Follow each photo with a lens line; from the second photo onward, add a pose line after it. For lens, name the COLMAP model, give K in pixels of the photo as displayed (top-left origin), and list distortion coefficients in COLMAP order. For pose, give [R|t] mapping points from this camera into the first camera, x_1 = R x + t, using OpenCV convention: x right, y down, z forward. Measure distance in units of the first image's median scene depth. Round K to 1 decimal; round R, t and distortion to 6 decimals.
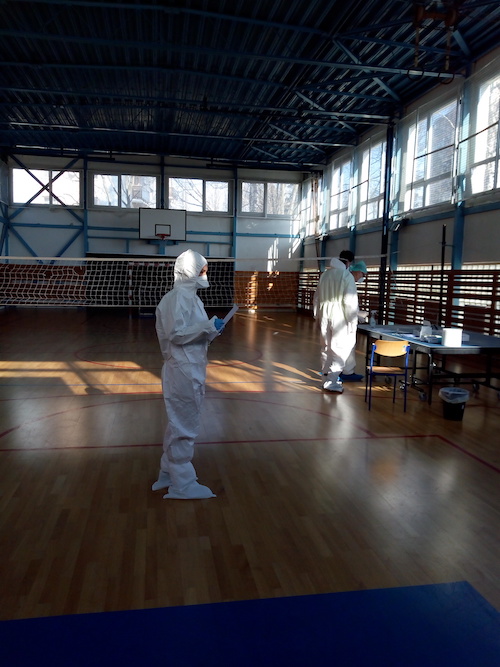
lens RADIAL K [[541.0, 0, 260.7], [0, 541.0, 333.9], [0, 0, 1]] dist [0.004238, -0.007028]
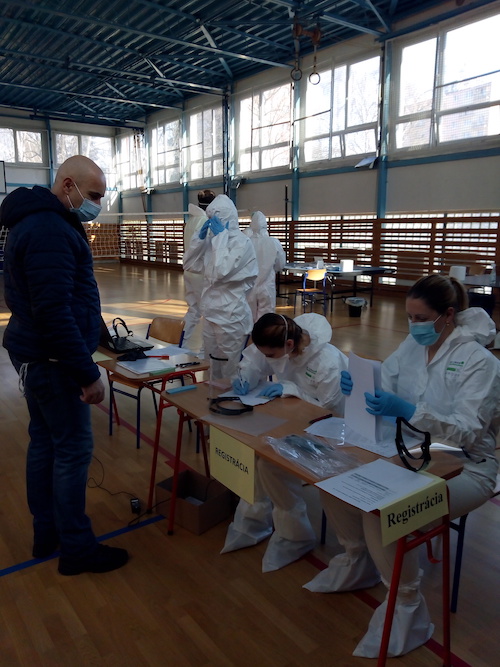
lens RADIAL K [[541.0, 0, 260.7], [0, 541.0, 333.9], [0, 0, 1]] dist [0.004238, -0.007028]
pose [[0.901743, -0.104351, 0.419489, -0.162603], [0.065872, 0.992264, 0.105231, 0.005903], [-0.427225, -0.067259, 0.901640, -0.091037]]
